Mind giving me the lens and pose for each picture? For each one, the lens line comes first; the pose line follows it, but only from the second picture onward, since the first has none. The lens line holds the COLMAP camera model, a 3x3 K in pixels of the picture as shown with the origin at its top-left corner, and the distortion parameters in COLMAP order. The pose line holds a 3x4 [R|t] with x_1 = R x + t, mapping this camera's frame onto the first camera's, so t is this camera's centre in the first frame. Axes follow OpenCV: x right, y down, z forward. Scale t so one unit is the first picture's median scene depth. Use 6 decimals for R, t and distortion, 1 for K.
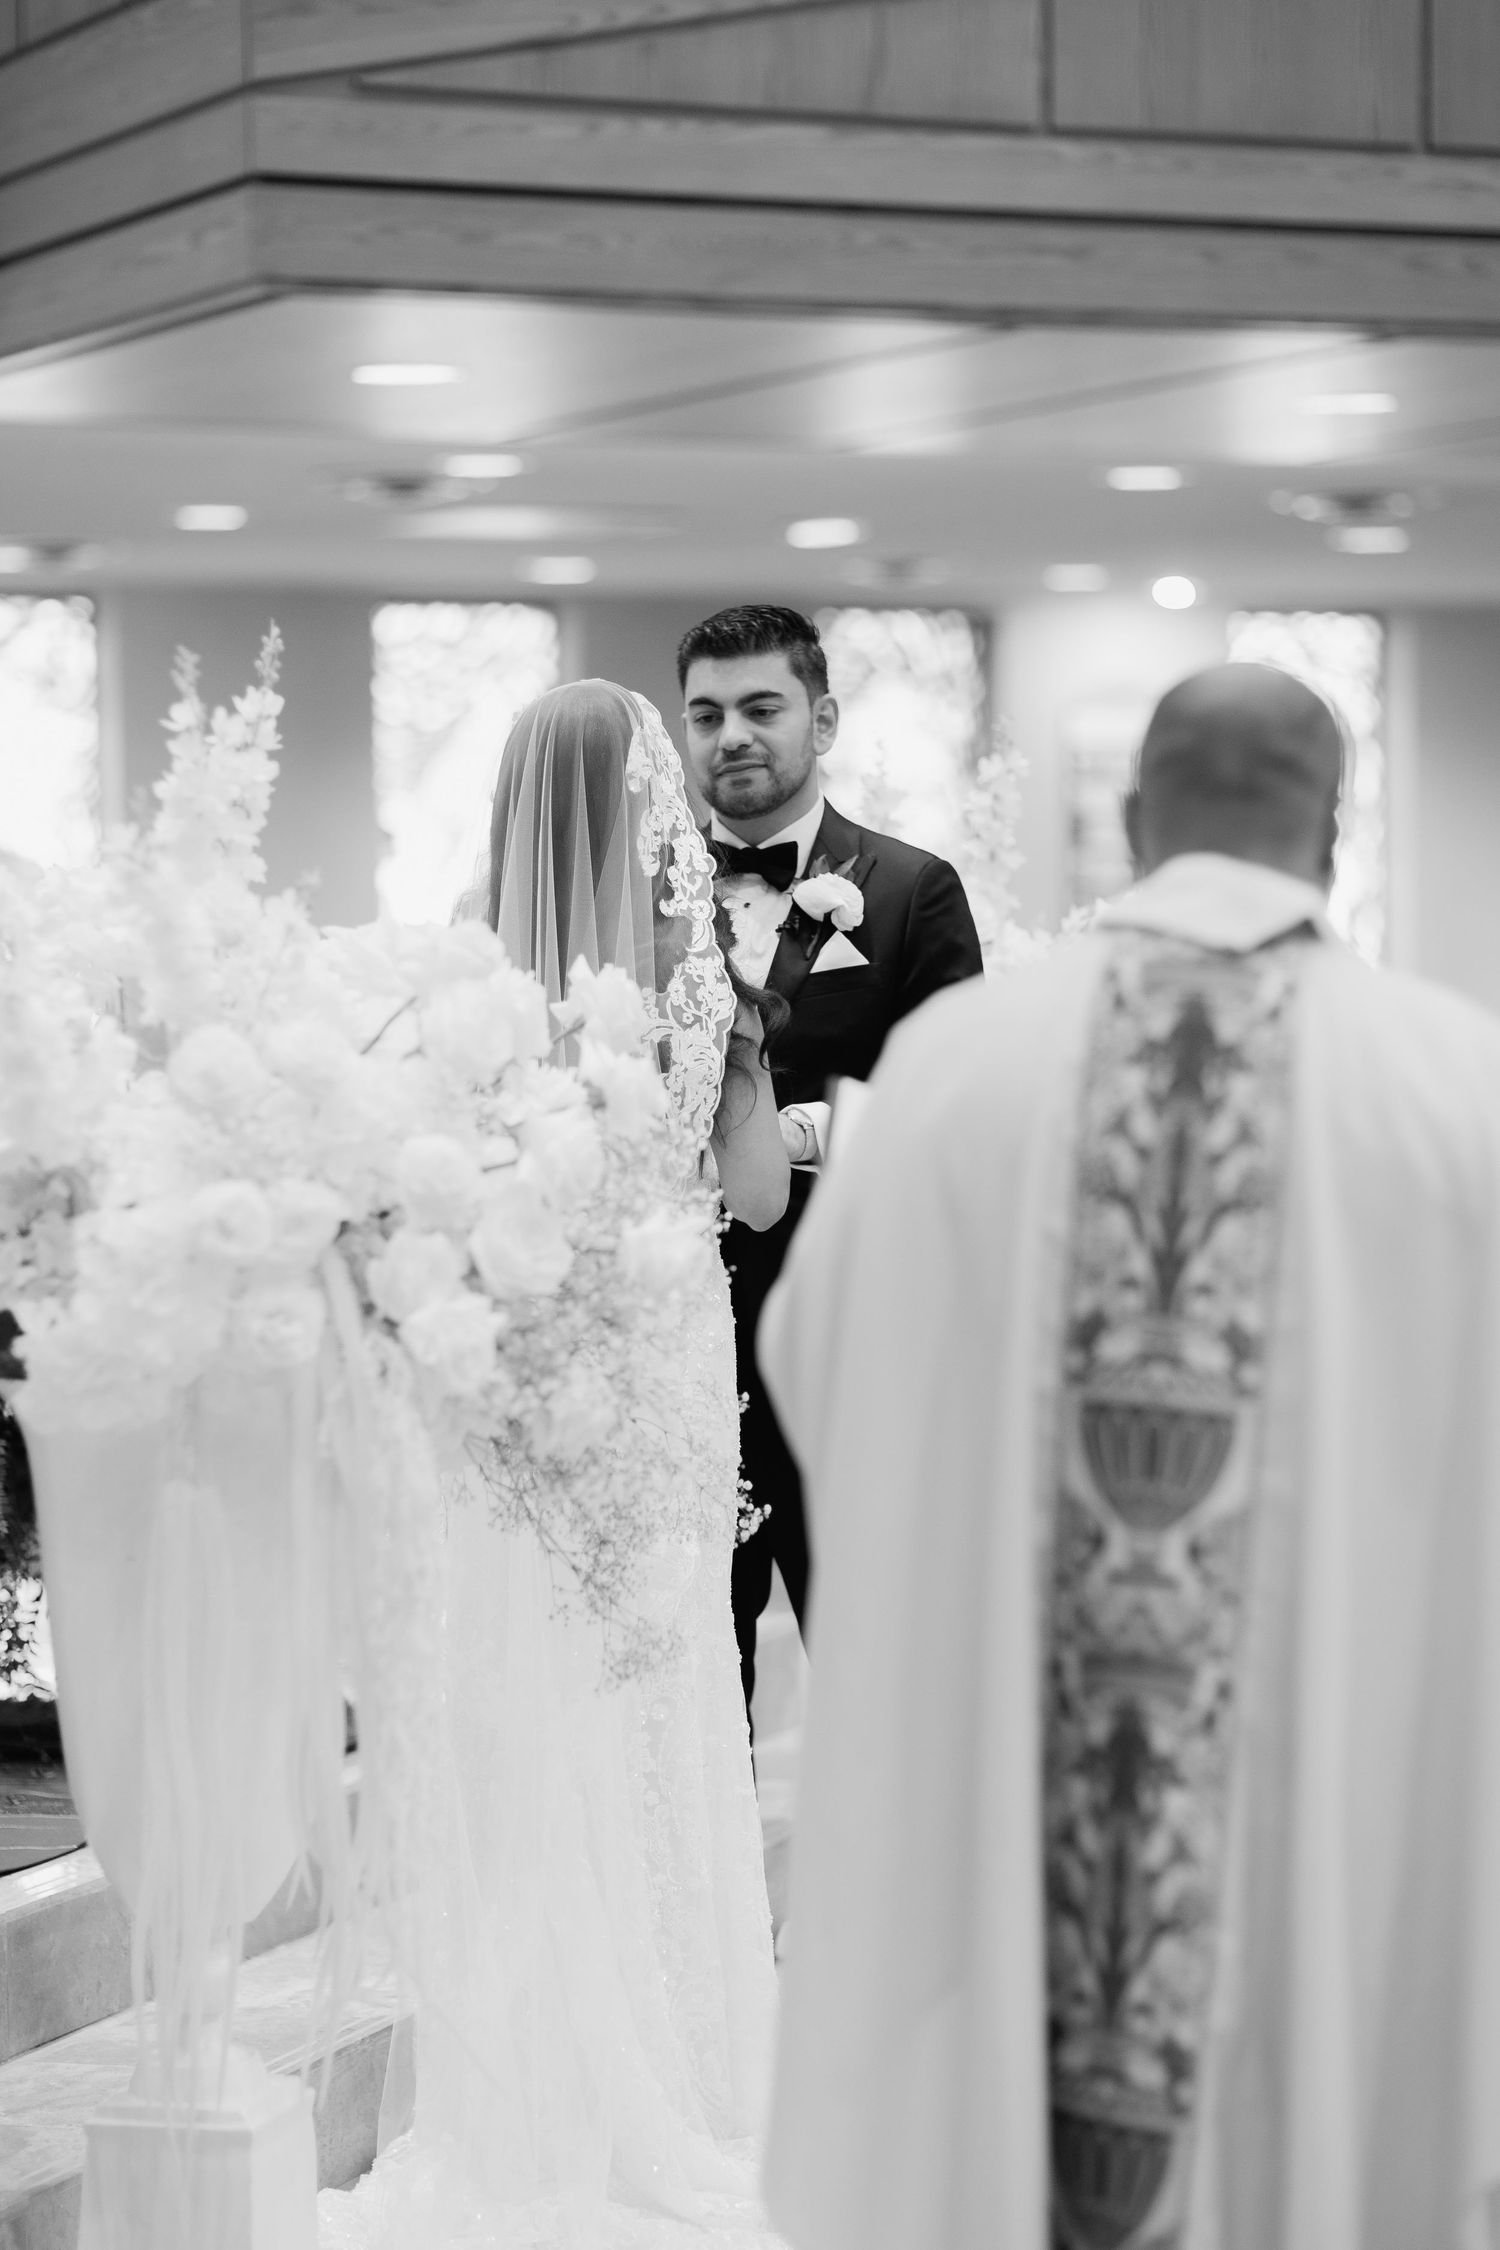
lens RADIAL K [[5767.8, 0, 727.9], [0, 5767.8, 1124.3], [0, 0, 1]] dist [0.550982, -1.841744]
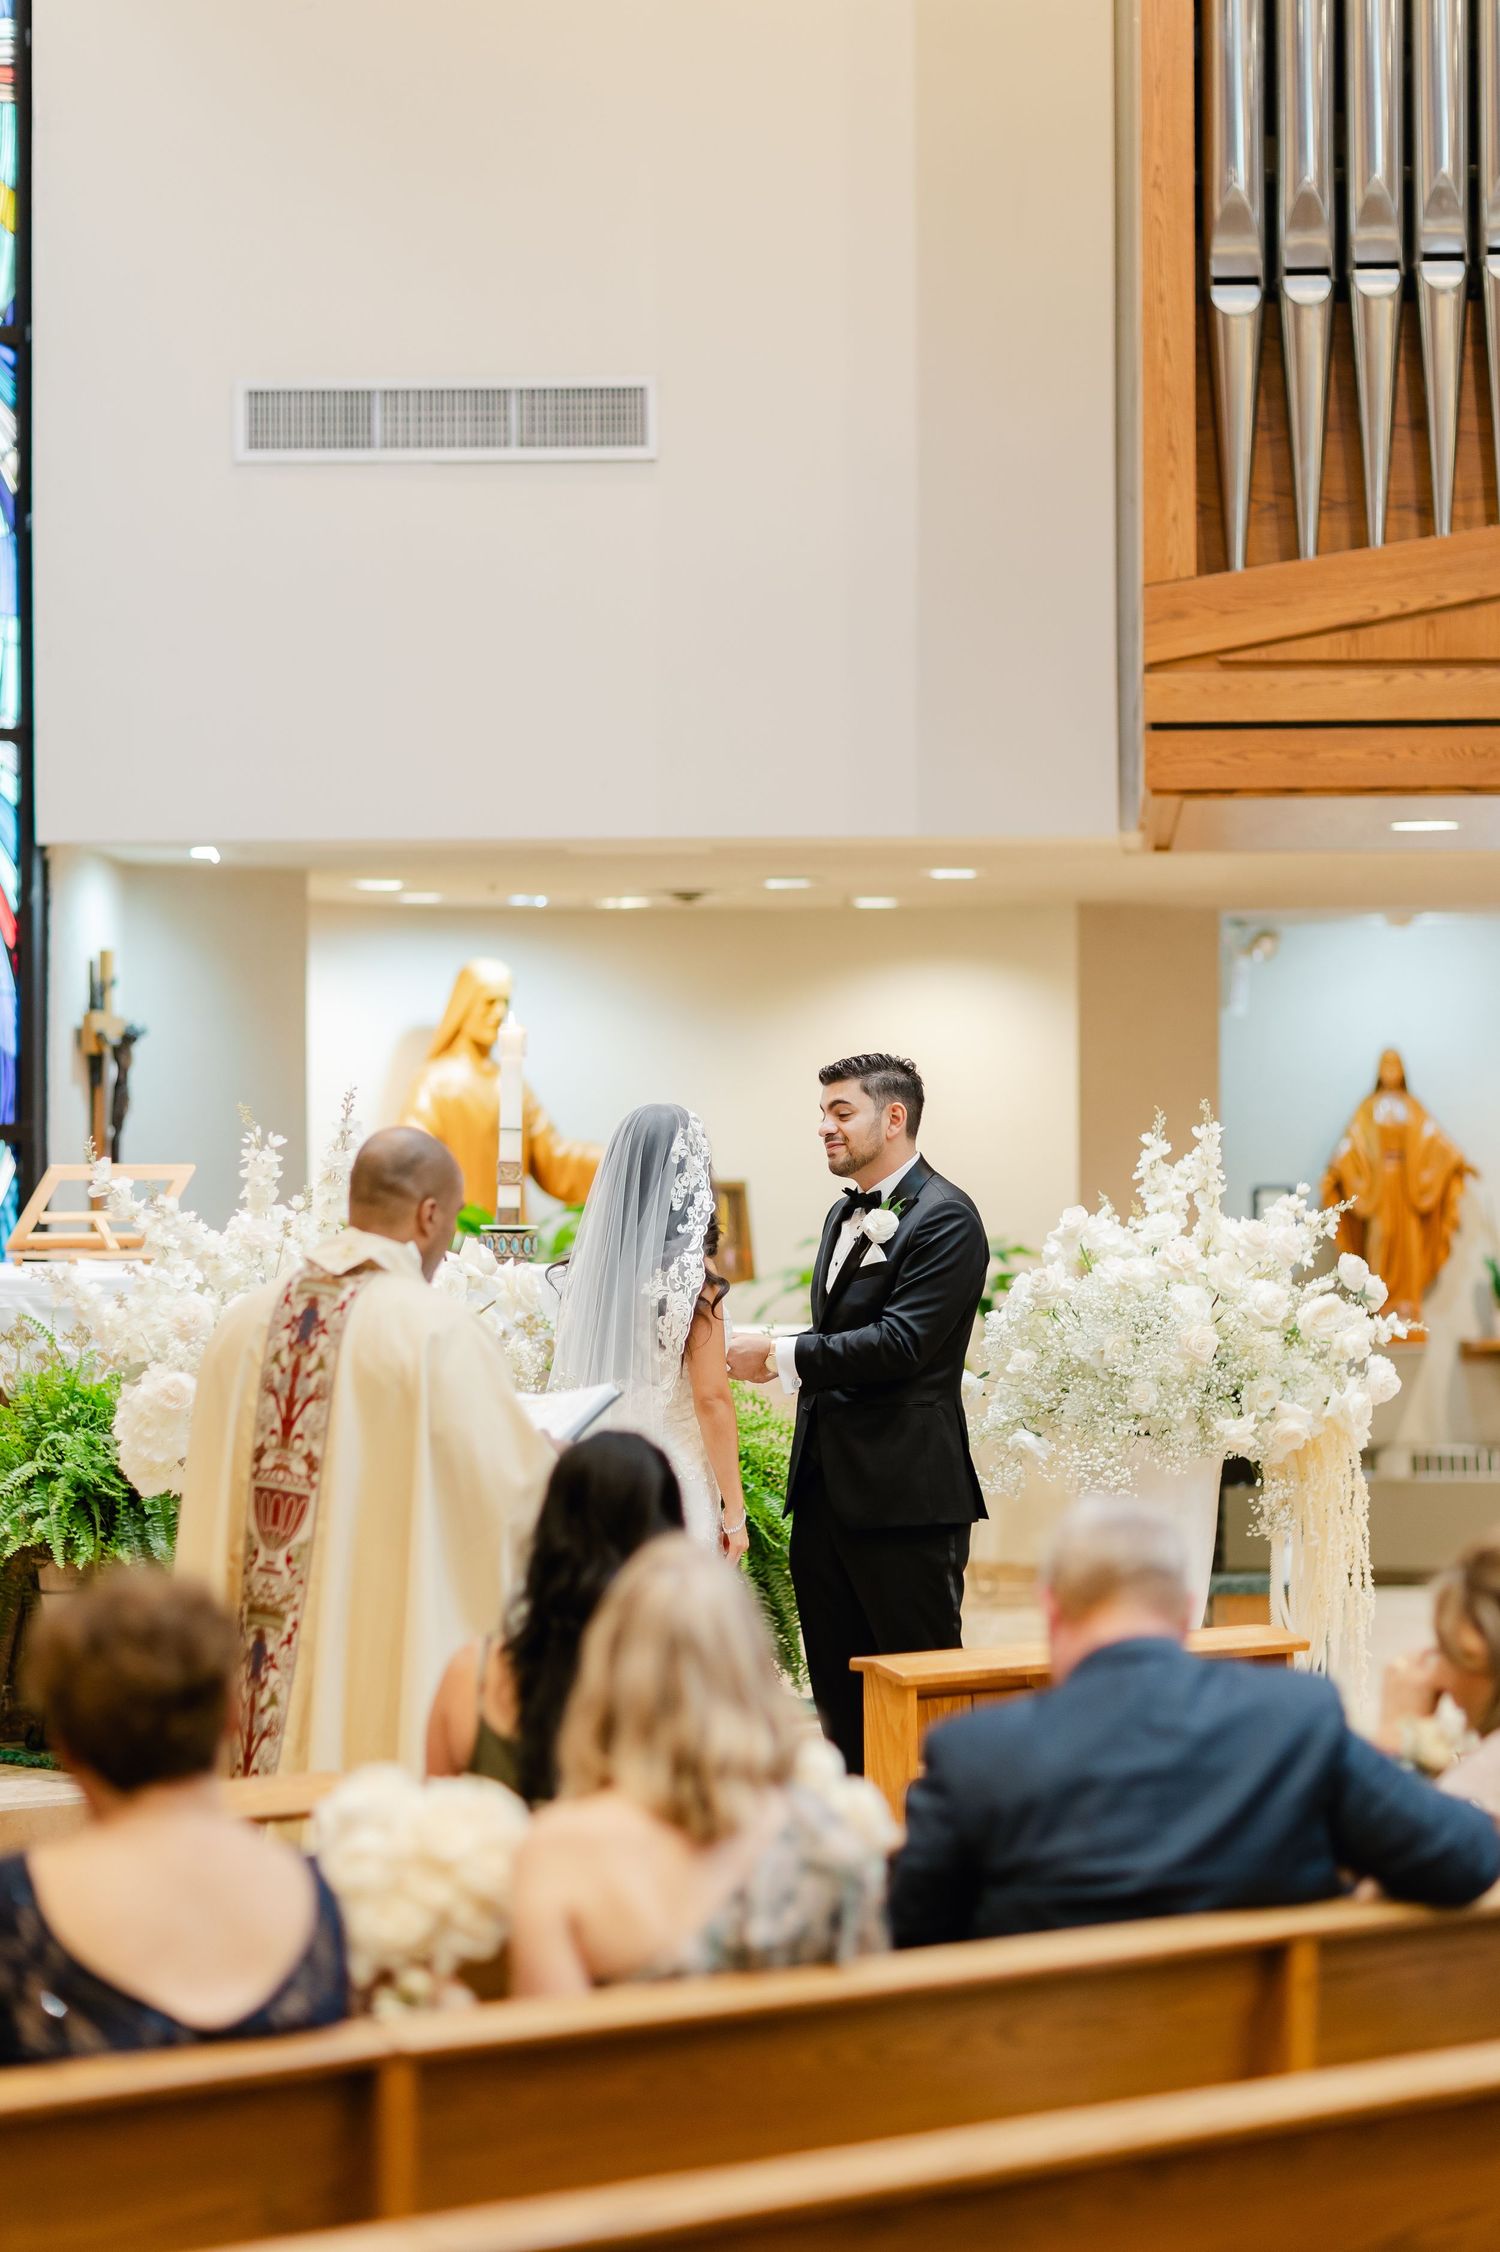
lens RADIAL K [[5772.9, 0, 727.9], [0, 5772.9, 1125.3], [0, 0, 1]] dist [0.550982, -1.841744]
pose [[0.849104, 0.009786, -0.528135, 1.334781], [-0.026715, 0.999344, -0.024434, -0.037488], [0.527550, 0.034856, 0.848809, -0.723670]]
